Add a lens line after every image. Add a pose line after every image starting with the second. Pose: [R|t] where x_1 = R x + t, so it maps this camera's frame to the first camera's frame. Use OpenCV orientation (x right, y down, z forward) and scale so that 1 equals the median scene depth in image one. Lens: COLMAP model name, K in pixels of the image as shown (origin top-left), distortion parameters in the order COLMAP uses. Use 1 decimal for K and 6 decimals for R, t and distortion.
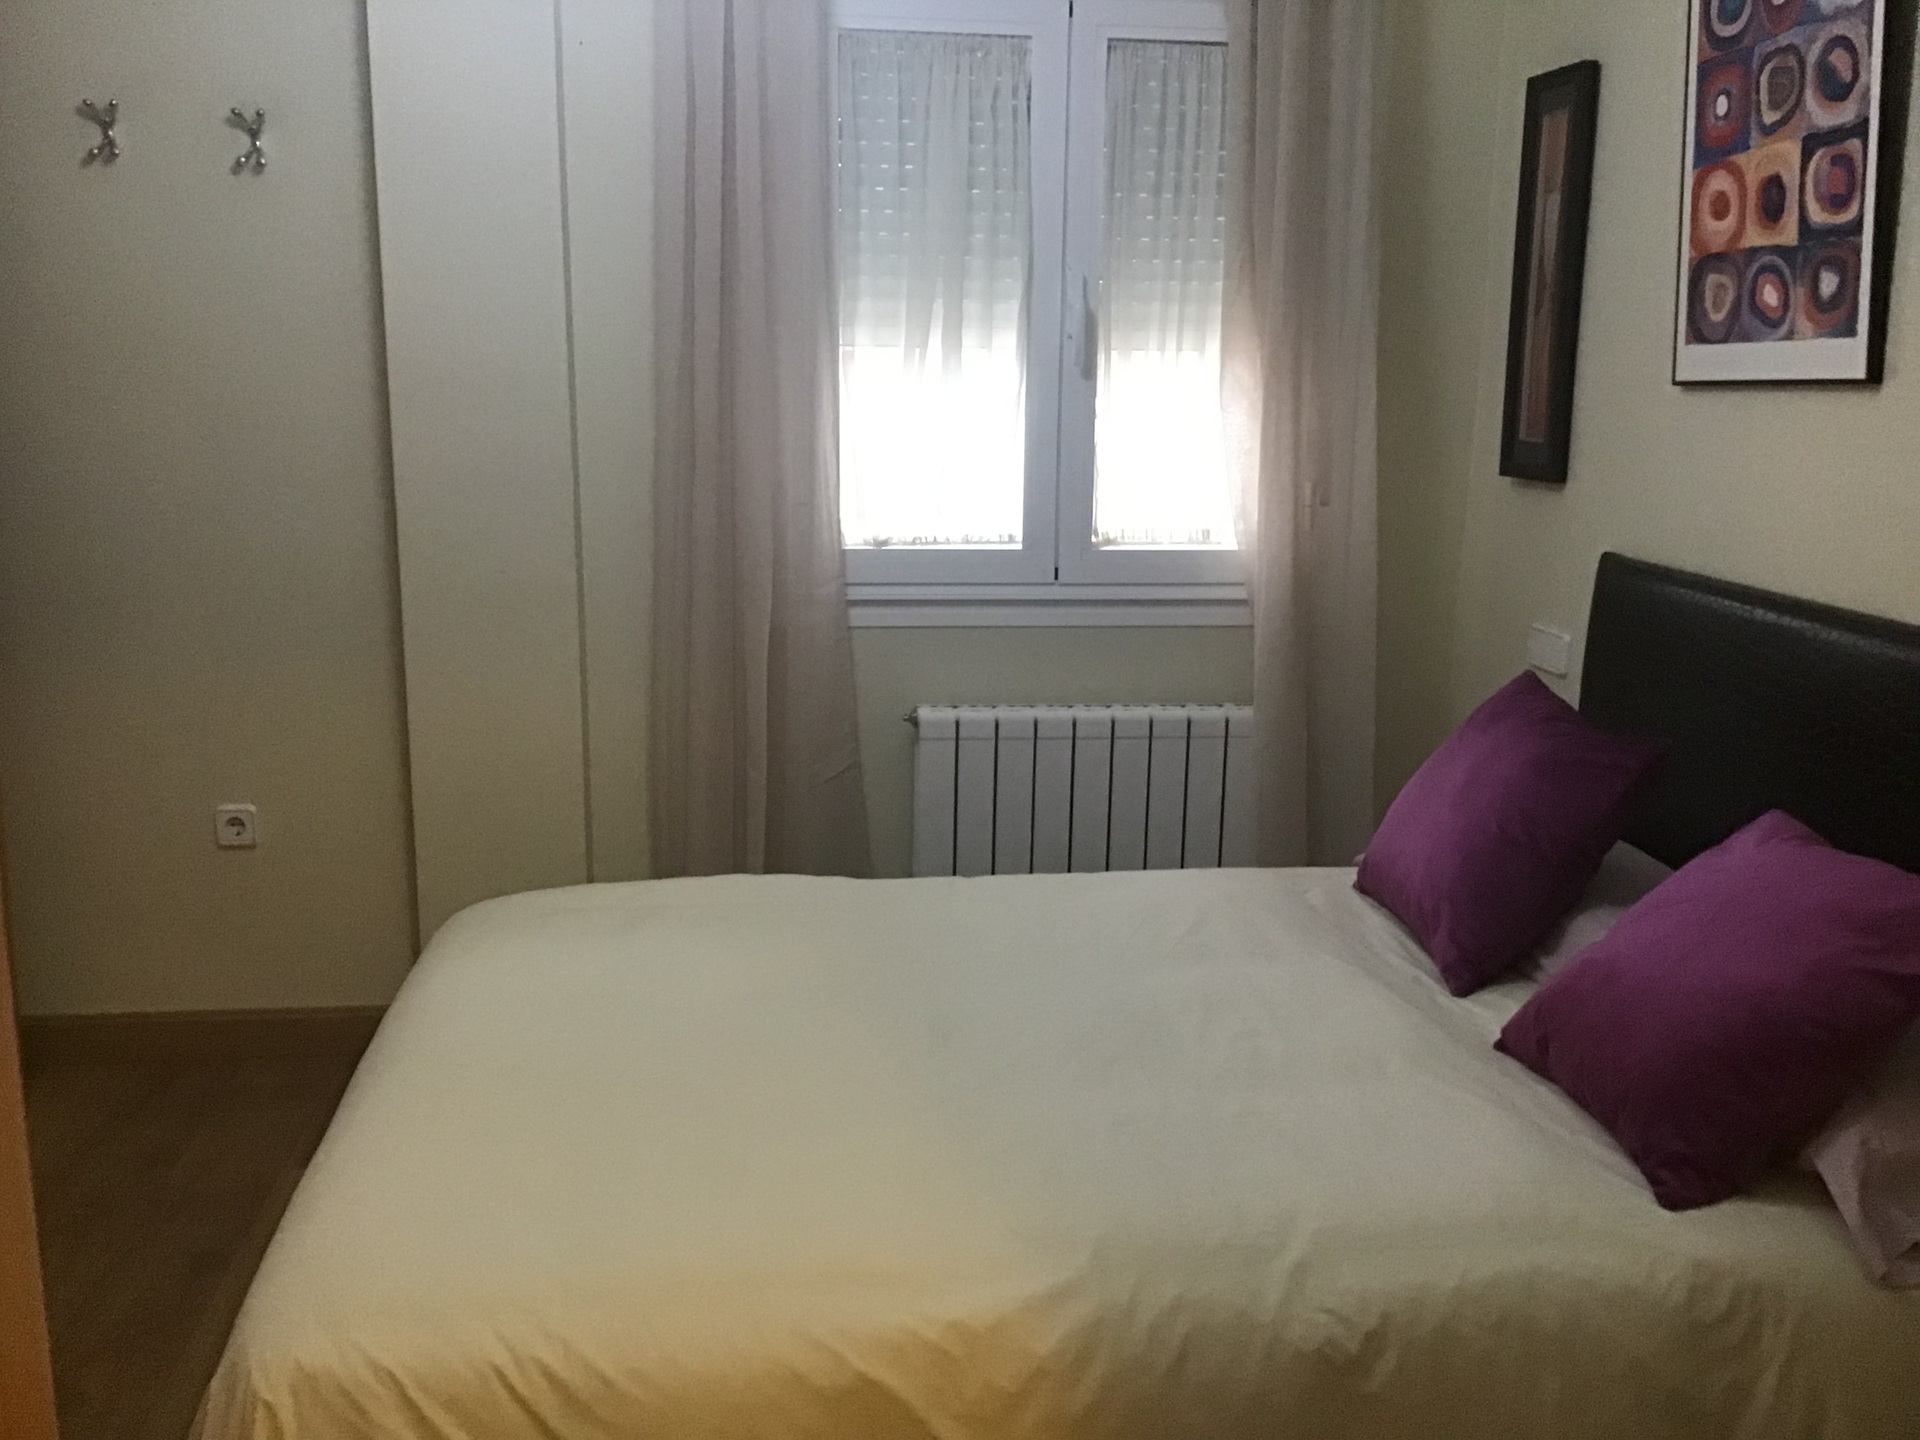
lens RADIAL K [[1754.2, 0, 968.2], [0, 1754.2, 709.1], [0, 0, 1]] dist [0.118025, -0.143458]
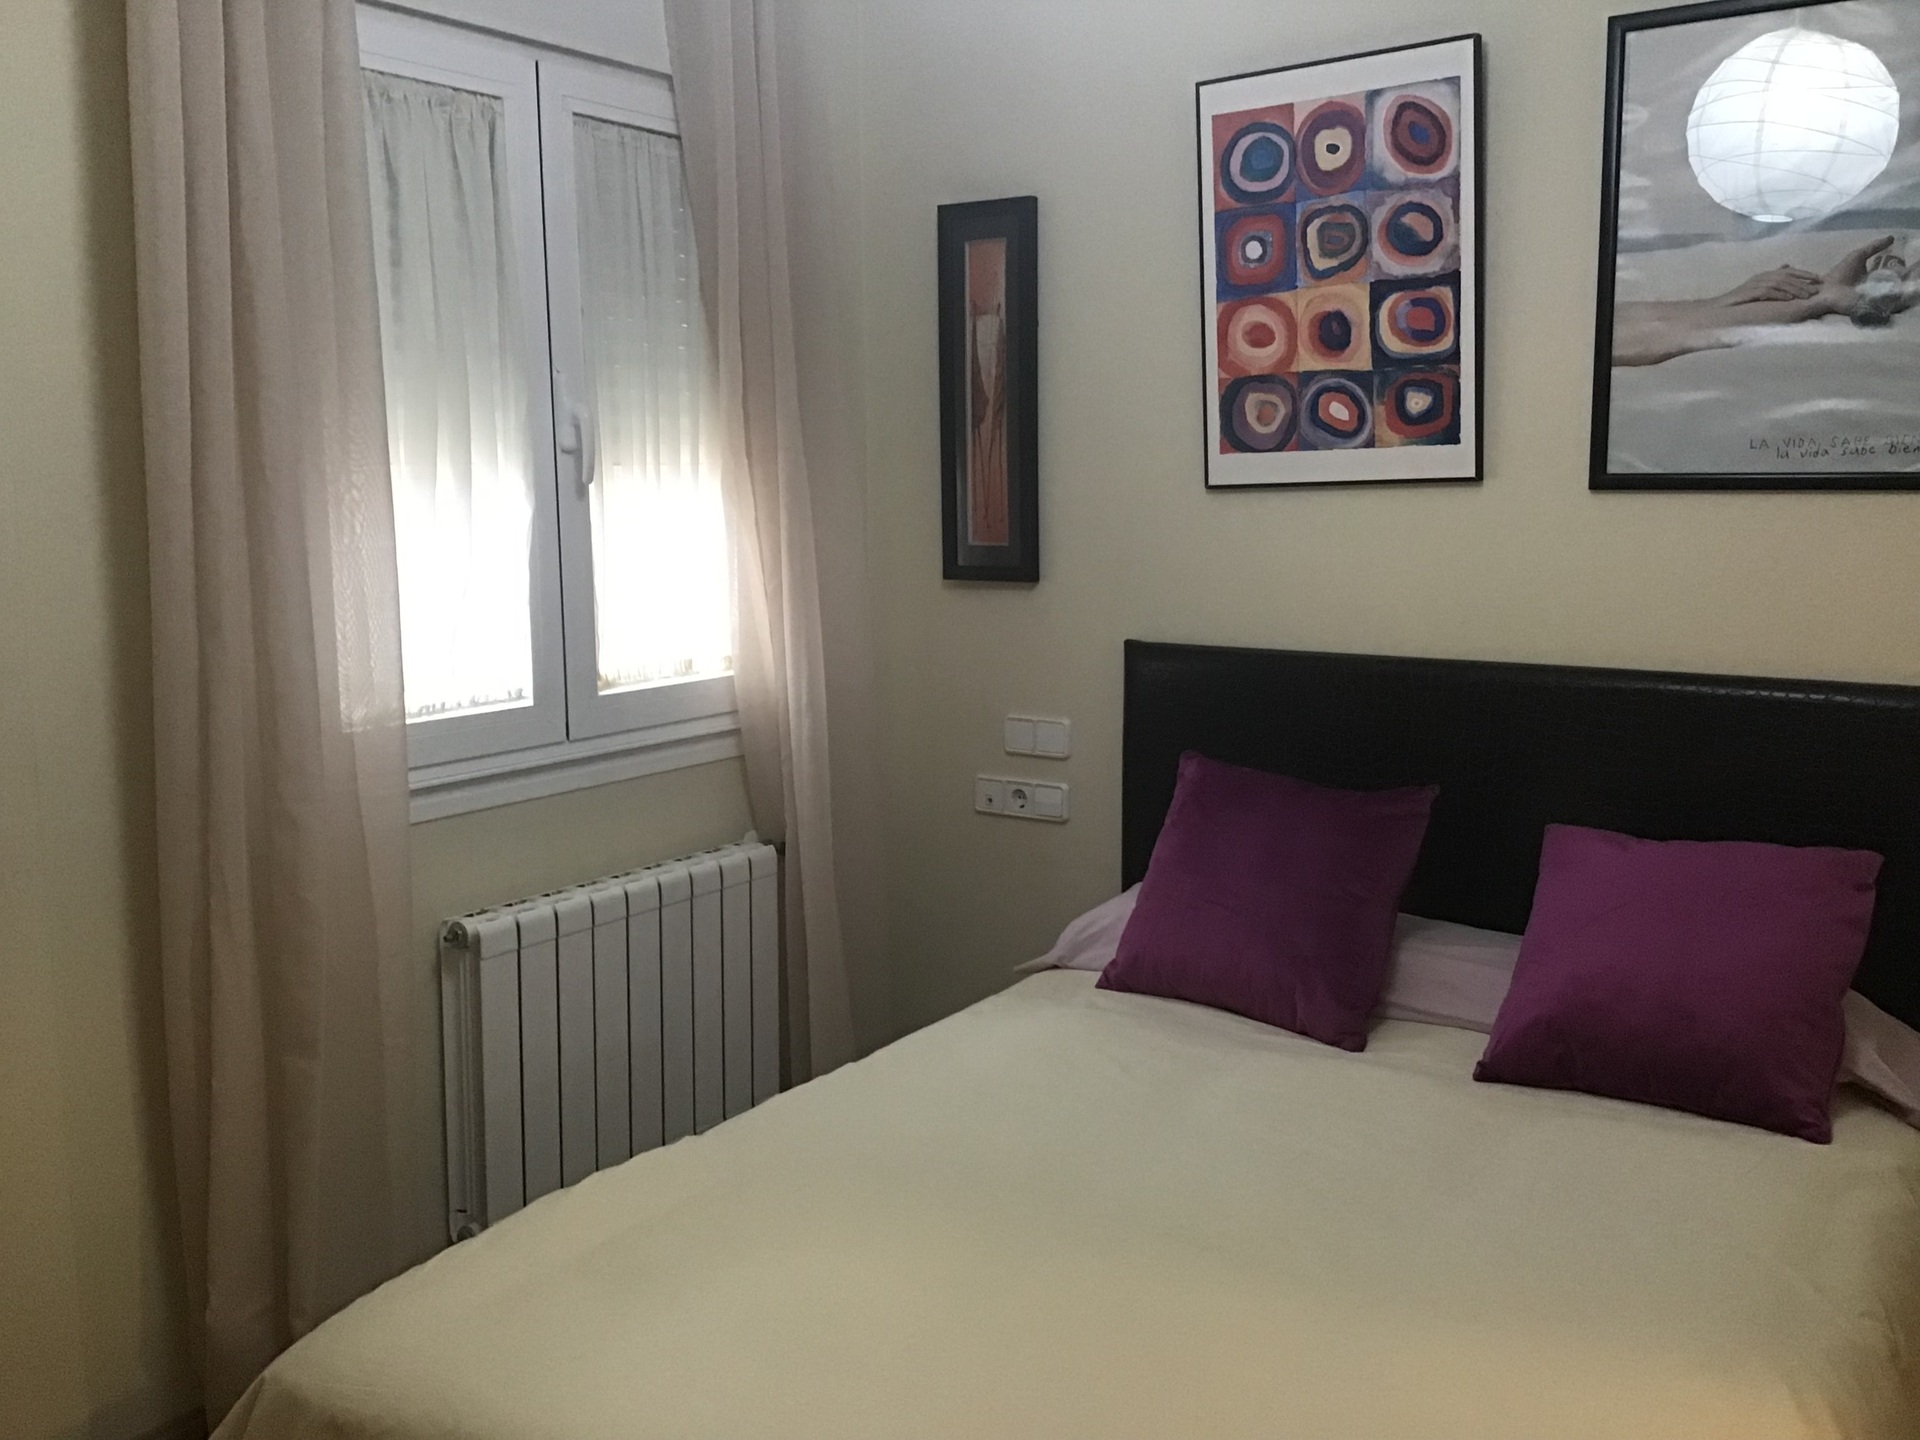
lens RADIAL K [[1742.7, 0, 946.8], [0, 1742.7, 723.8], [0, 0, 1]] dist [0.121241, -0.248492]
pose [[0.667160, -0.129599, 0.733554, -0.601431], [0.165862, 0.985873, 0.023326, -0.093473], [-0.726214, 0.106107, 0.679231, 0.404383]]
